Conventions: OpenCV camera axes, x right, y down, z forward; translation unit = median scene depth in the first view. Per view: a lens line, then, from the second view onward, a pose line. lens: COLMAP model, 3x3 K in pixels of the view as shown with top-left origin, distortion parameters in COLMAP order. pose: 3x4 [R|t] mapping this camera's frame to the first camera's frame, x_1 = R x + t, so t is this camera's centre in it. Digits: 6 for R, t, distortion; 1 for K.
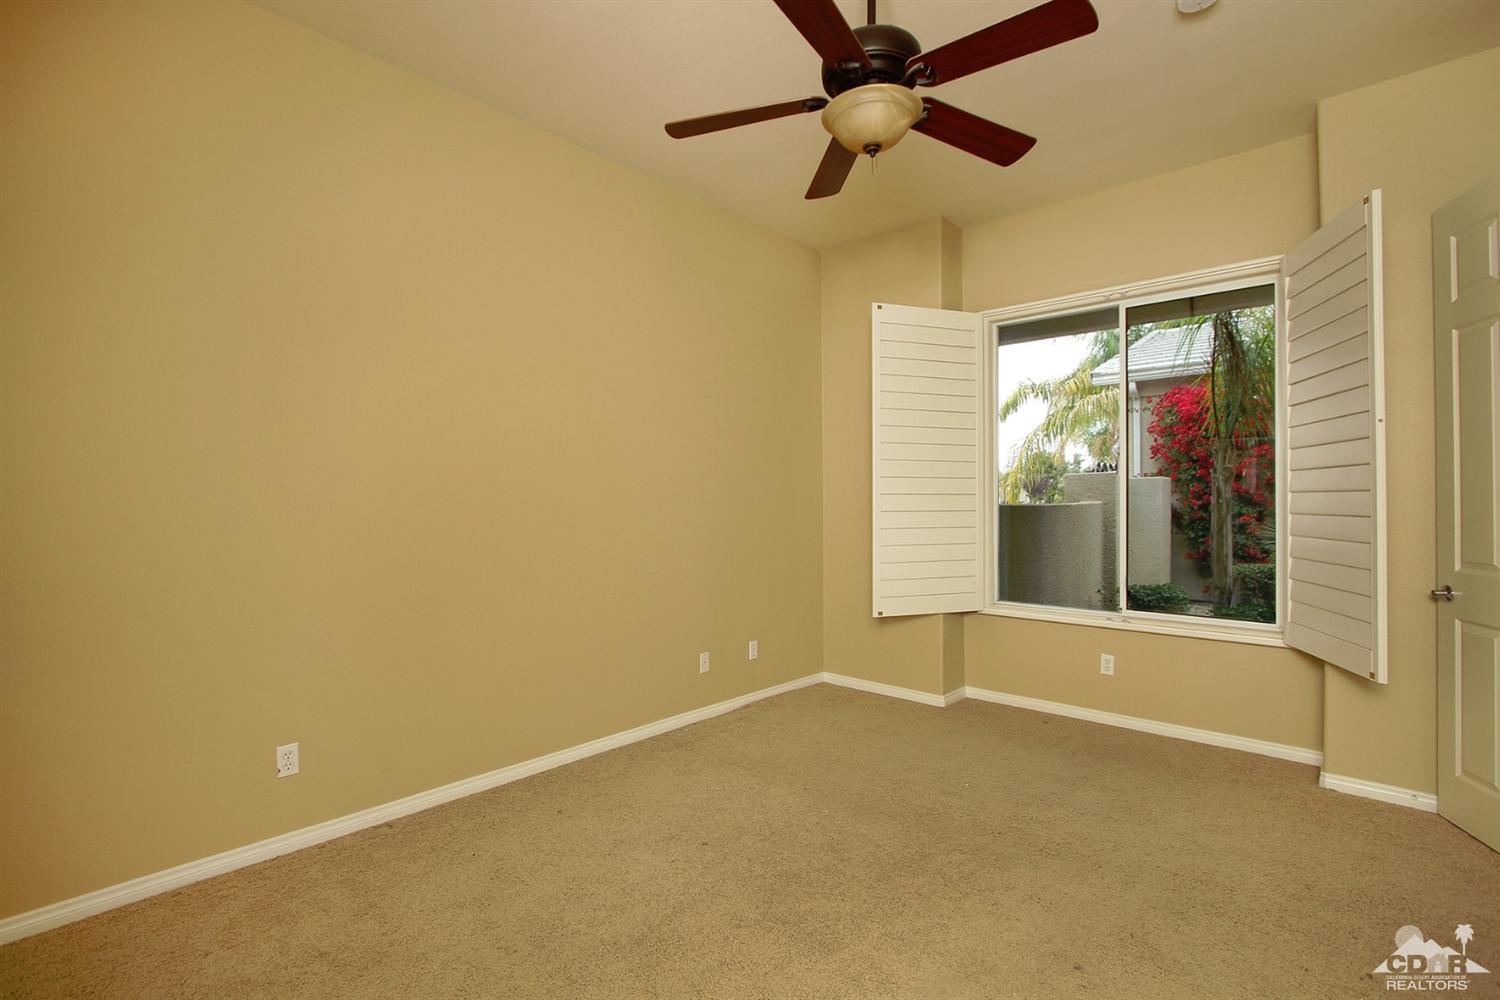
lens RADIAL K [[698.2, 0, 761.6], [0, 698.2, 497.0], [0, 0, 1]] dist [-0.000619, -0.000391]
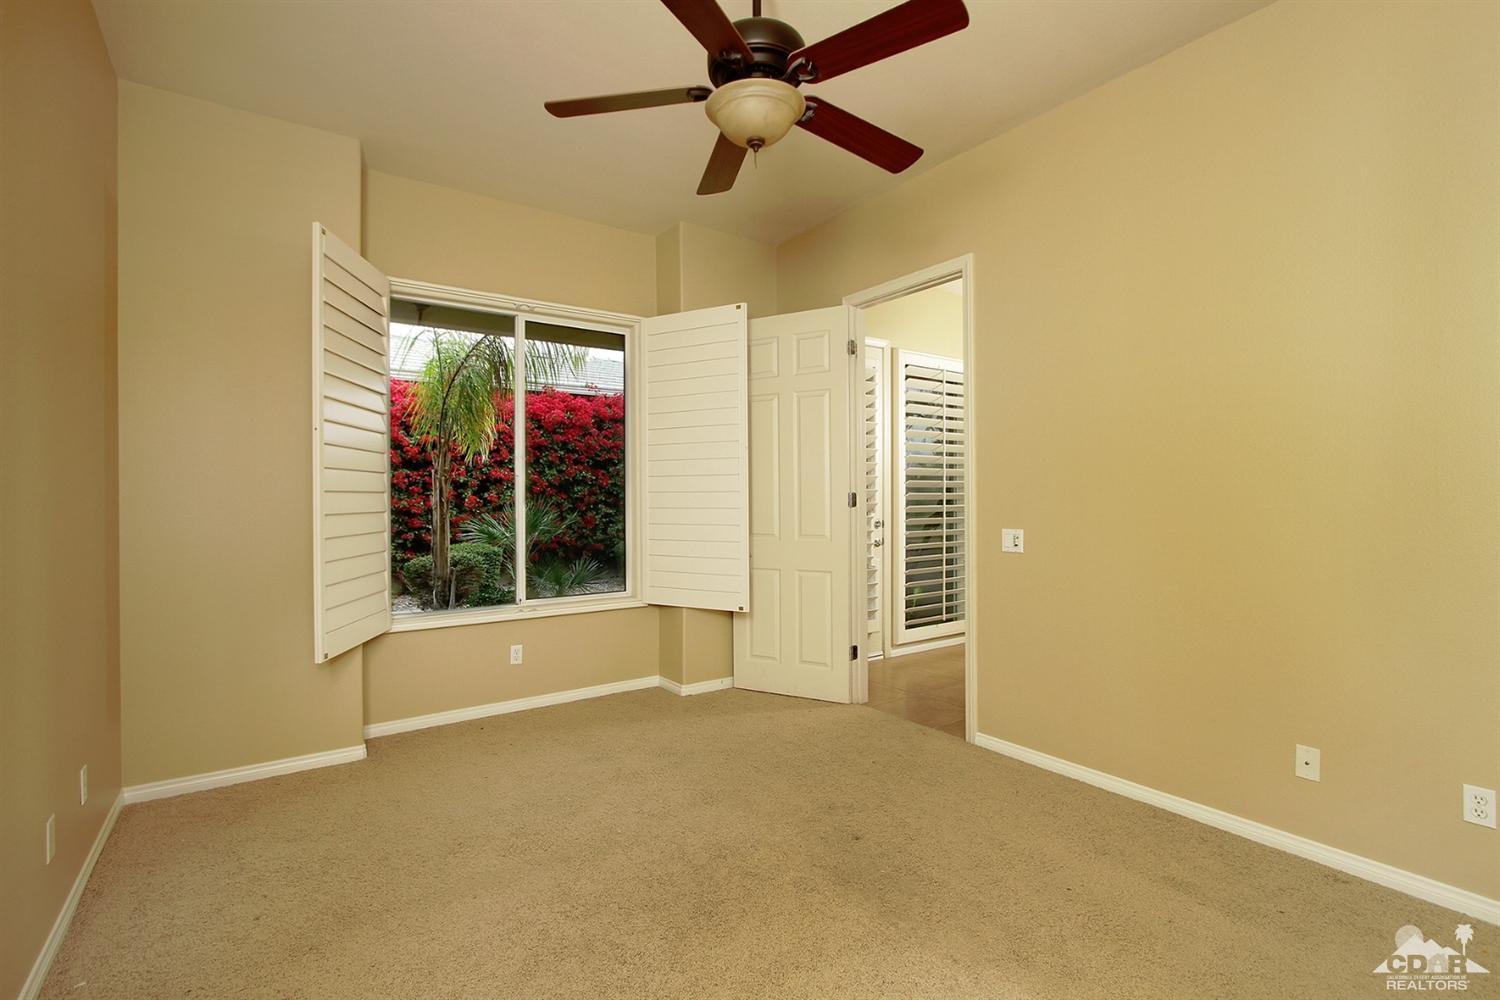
lens RADIAL K [[698.2, 0, 761.6], [0, 698.2, 497.0], [0, 0, 1]] dist [-0.000619, -0.000391]
pose [[0.209889, -0.000654, 0.977725, -0.454830], [-0.003251, 0.999994, 0.001367, -0.000937], [-0.977720, -0.003466, 0.209886, 0.415563]]
